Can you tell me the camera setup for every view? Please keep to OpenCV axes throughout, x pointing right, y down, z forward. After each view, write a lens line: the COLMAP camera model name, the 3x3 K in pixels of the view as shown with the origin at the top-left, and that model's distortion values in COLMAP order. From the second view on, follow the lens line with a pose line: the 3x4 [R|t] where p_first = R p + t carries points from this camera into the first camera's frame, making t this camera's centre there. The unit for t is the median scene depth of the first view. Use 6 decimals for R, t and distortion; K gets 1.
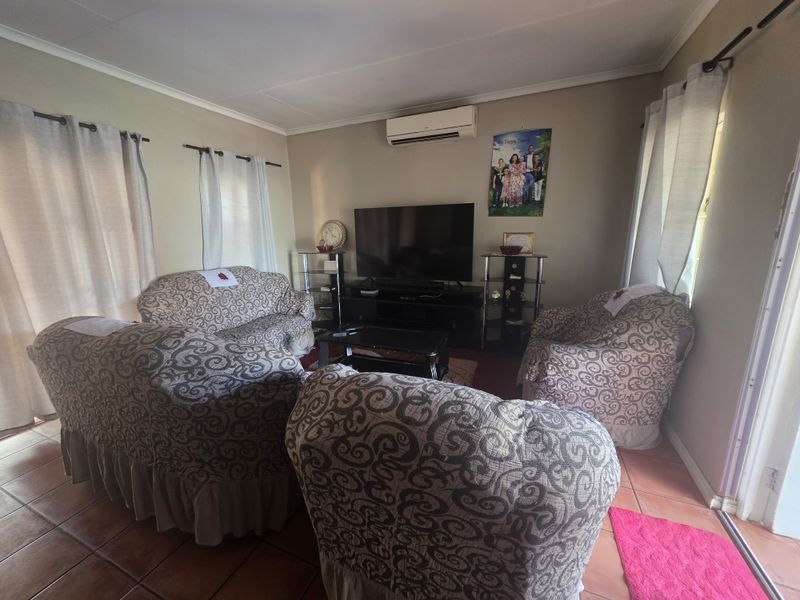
lens RADIAL K [[319.7, 0, 396.1], [0, 319.7, 297.5], [0, 0, 1]] dist [0.002807, 0.000432]
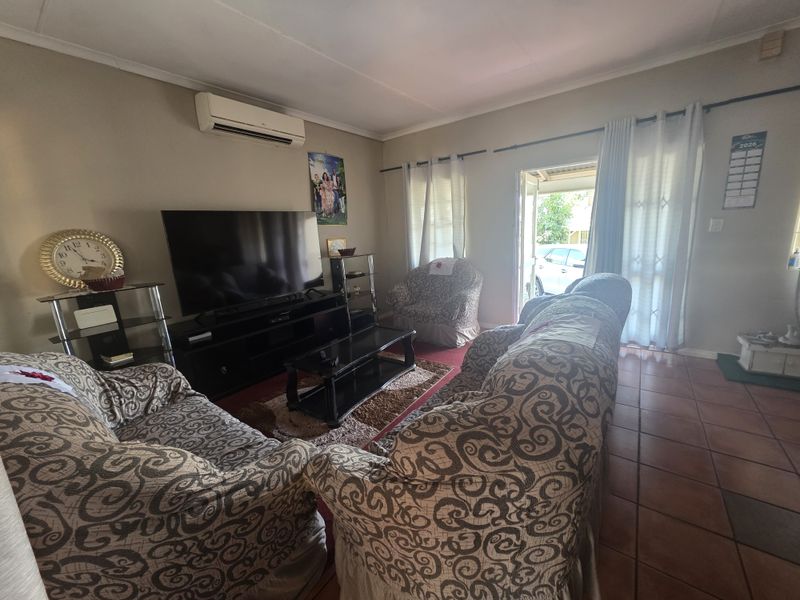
lens RADIAL K [[319.7, 0, 398.3], [0, 319.7, 297.7], [0, 0, 1]] dist [0.002807, 0.000432]
pose [[0.224766, -0.195079, 0.954686, -0.800013], [0.267929, 0.954362, 0.131933, -0.092100], [-0.936854, 0.226134, 0.266775, 0.545343]]
